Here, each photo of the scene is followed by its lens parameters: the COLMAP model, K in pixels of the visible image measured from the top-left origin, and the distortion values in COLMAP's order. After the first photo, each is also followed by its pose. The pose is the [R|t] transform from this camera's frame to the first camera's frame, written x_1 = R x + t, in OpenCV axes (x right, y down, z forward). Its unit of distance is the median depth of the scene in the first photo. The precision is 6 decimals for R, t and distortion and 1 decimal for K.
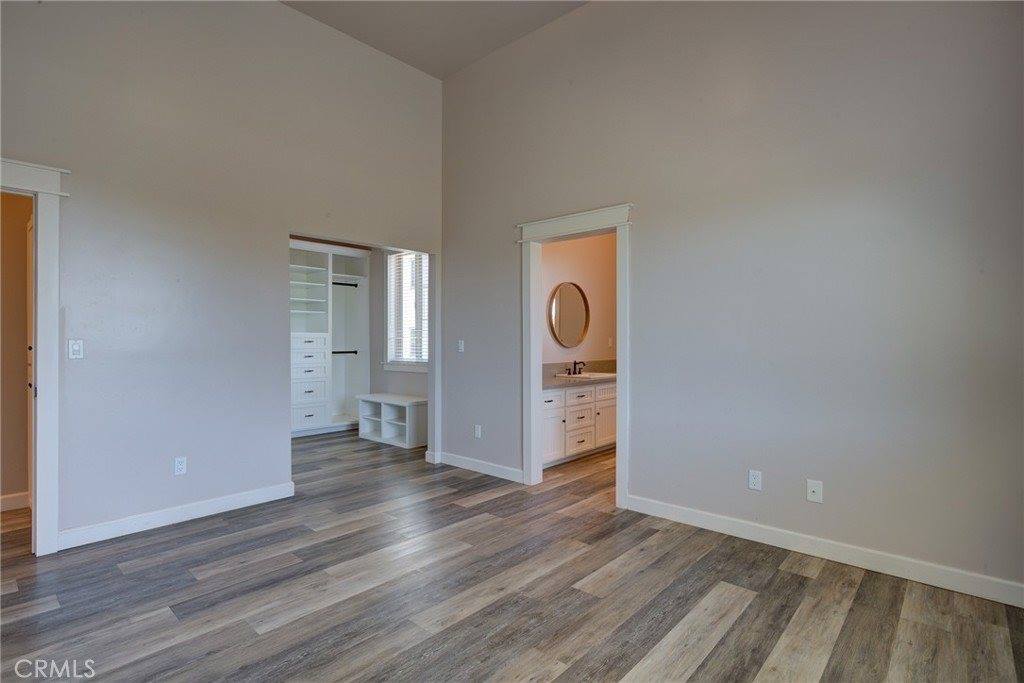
lens RADIAL K [[505.4, 0, 512.8], [0, 505.4, 340.1], [0, 0, 1]] dist [-0.019732, 0.007907]
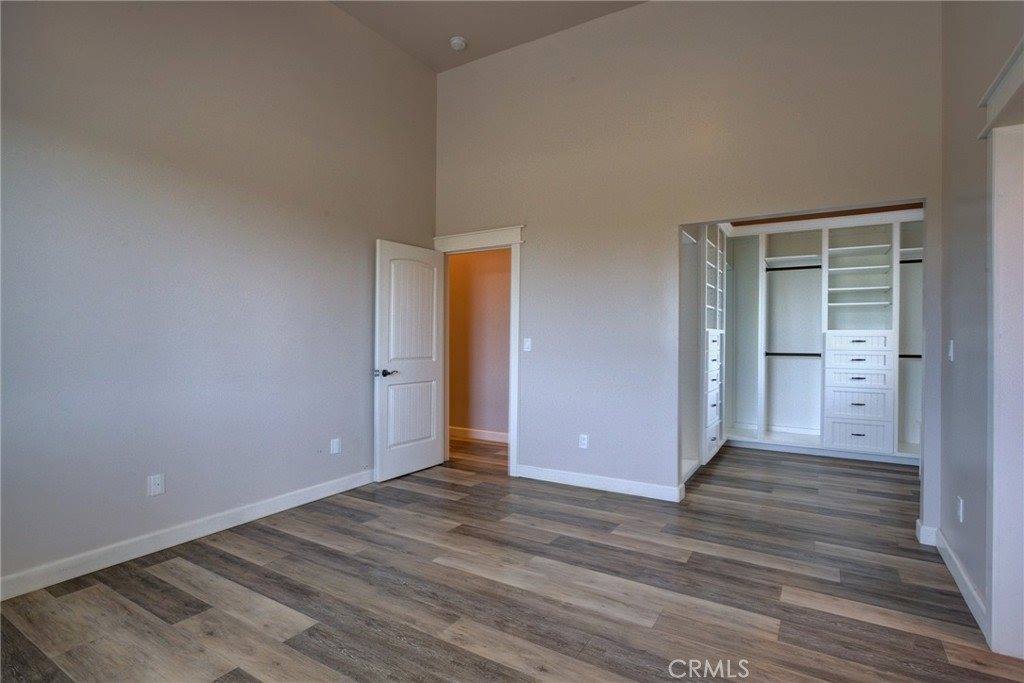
lens RADIAL K [[505.4, 0, 511.5], [0, 505.4, 342.3], [0, 0, 1]] dist [-0.019732, 0.007907]
pose [[0.166294, 0.004796, -0.986065, 0.605434], [0.000134, 0.999988, 0.004887, 0.001526], [0.986076, -0.000944, 0.166291, 0.709327]]
